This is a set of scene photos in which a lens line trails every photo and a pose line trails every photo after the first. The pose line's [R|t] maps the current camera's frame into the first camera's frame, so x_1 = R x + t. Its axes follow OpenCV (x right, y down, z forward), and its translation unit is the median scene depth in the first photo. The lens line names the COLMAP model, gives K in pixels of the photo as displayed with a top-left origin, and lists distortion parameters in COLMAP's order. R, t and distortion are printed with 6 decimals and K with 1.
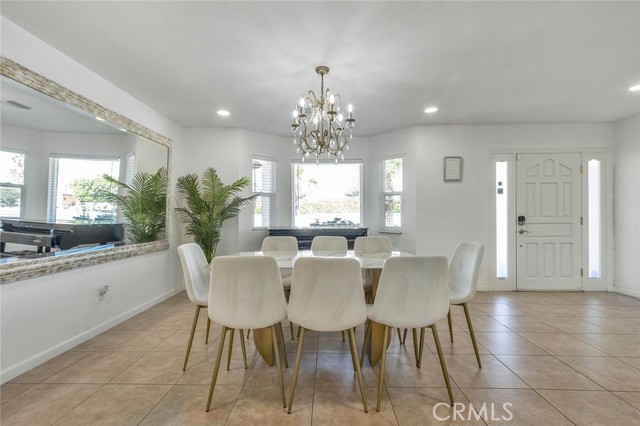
lens RADIAL K [[291.2, 0, 320.0], [0, 291.2, 213.0], [0, 0, 1]] dist [0.001353, 0.000022]
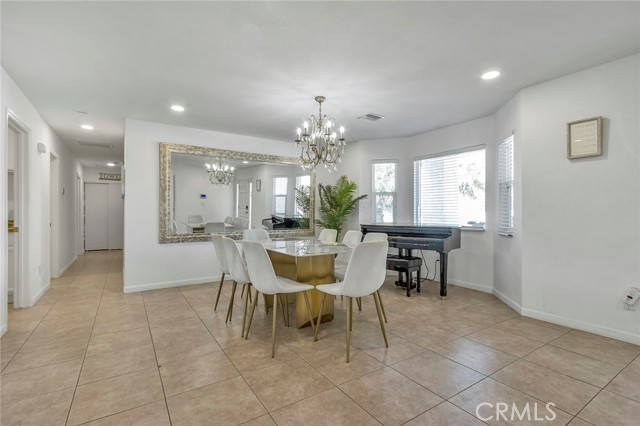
lens RADIAL K [[295.3, 0, 317.7], [0, 295.3, 212.4], [0, 0, 1]] dist [0.003004, -0.000113]
pose [[0.573151, -0.001571, -0.819448, 0.653186], [0.008116, 0.999960, 0.003760, 0.001023], [0.819410, -0.008805, 0.573141, 0.154204]]
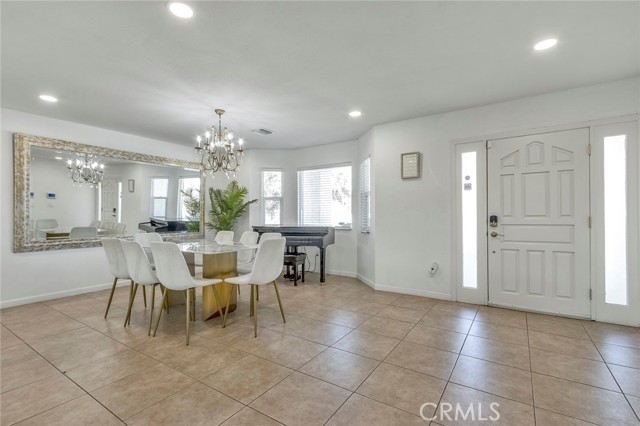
lens RADIAL K [[295.3, 0, 317.7], [0, 295.3, 212.4], [0, 0, 1]] dist [0.003004, -0.000113]
pose [[0.850604, -0.008083, -0.525745, 0.705867], [0.007620, 0.999966, -0.003045, -0.000075], [0.525752, -0.001416, 0.850636, 0.028837]]
